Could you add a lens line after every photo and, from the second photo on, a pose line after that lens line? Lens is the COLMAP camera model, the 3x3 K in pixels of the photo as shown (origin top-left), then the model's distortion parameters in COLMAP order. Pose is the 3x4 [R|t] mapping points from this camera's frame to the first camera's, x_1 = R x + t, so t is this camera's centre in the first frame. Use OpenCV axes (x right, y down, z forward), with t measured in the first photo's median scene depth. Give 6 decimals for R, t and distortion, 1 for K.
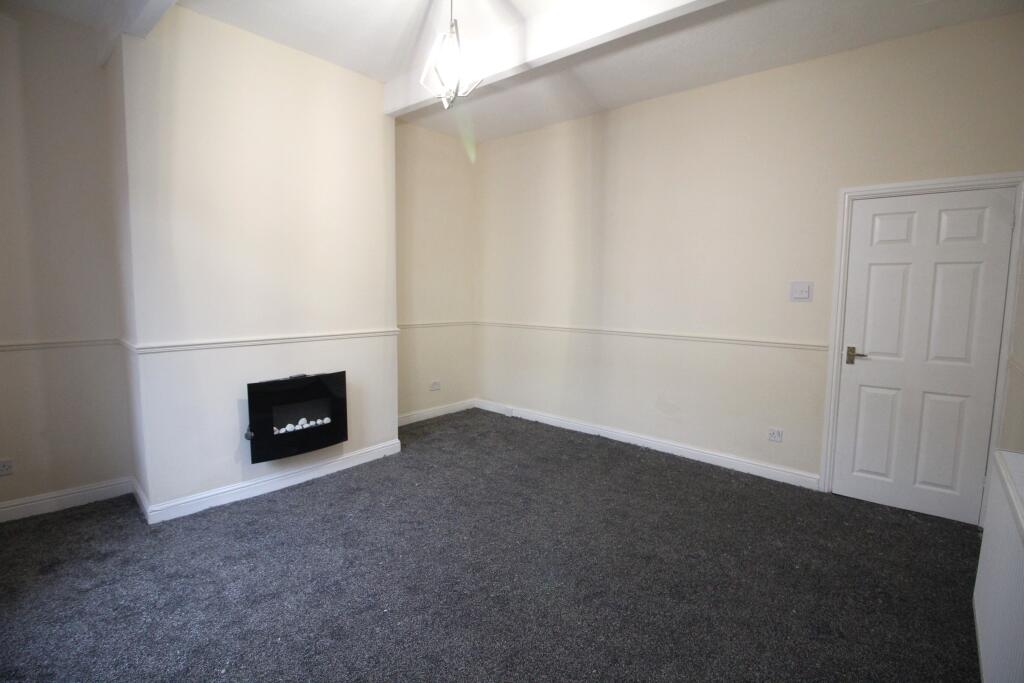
lens RADIAL K [[471.8, 0, 510.0], [0, 471.8, 333.1], [0, 0, 1]] dist [-0.002883, -0.000812]
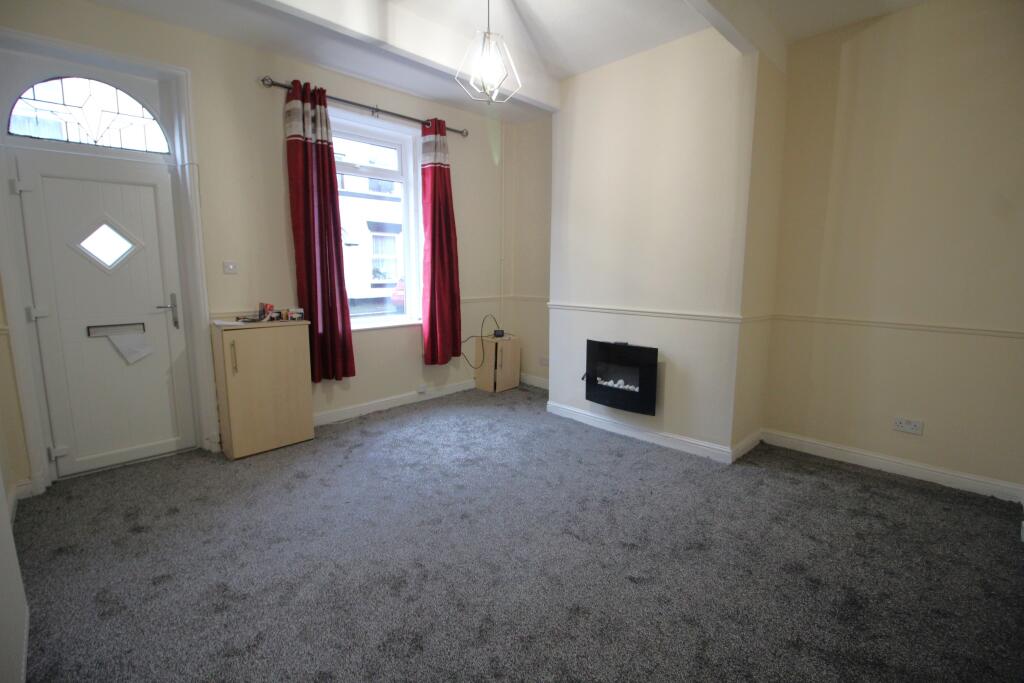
lens RADIAL K [[471.8, 0, 512.0], [0, 471.8, 344.5], [0, 0, 1]] dist [-0.002883, -0.000812]
pose [[-0.065952, 0.149073, -0.986624, 0.737733], [-0.093124, 0.983542, 0.154833, -0.061767], [0.993468, 0.102090, -0.050984, 0.809454]]
